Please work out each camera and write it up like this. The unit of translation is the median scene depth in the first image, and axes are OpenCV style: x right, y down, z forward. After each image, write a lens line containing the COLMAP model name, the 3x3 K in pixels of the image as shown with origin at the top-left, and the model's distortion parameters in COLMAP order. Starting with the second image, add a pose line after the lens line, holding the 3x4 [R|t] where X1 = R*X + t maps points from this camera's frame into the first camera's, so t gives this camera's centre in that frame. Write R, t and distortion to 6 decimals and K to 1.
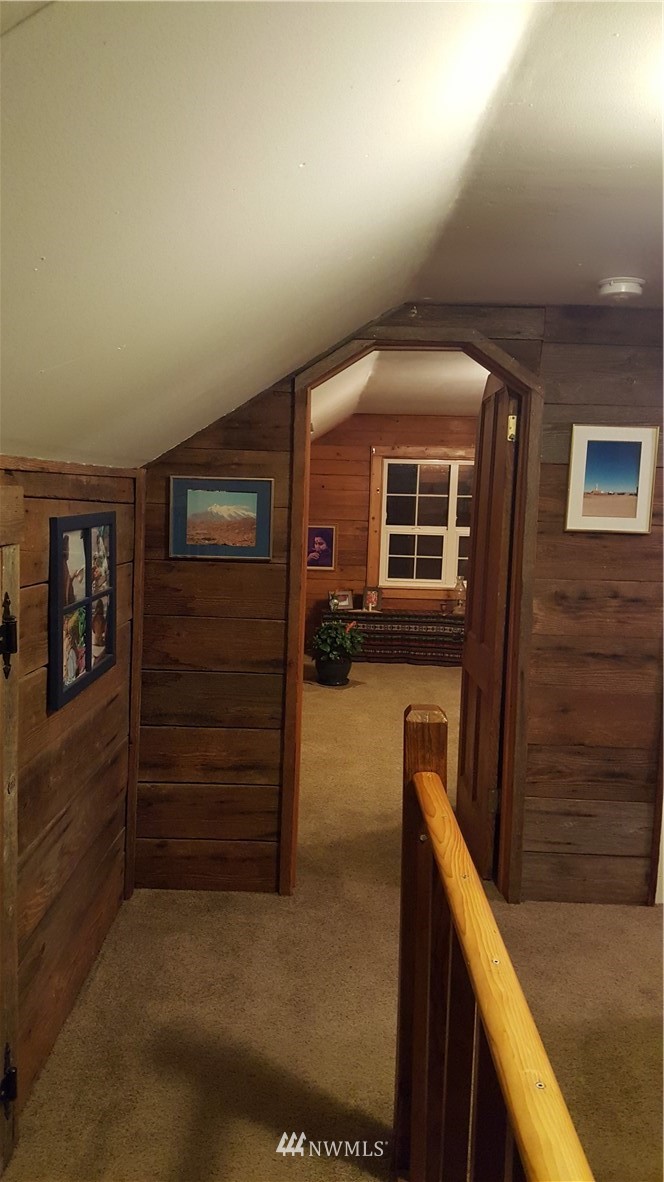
lens RADIAL K [[945.5, 0, 332.0], [0, 945.5, 591.0], [0, 0, 1]] dist [0.000019, -0.000038]
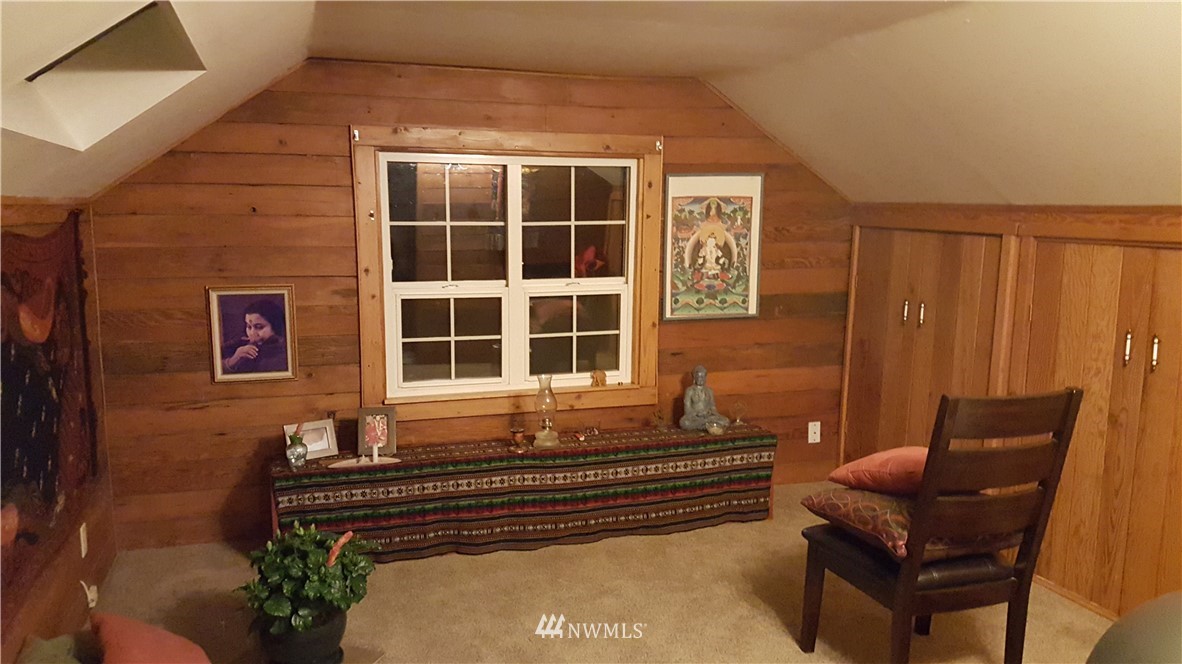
lens RADIAL K [[896.4, 0, 592.8], [0, 896.4, 367.4], [0, 0, 1]] dist [0.128572, -0.000566]
pose [[0.951213, -0.075166, 0.299240, 0.009713], [0.051907, 0.995033, 0.084944, -0.060150], [-0.304139, -0.065267, 0.950389, 0.493451]]
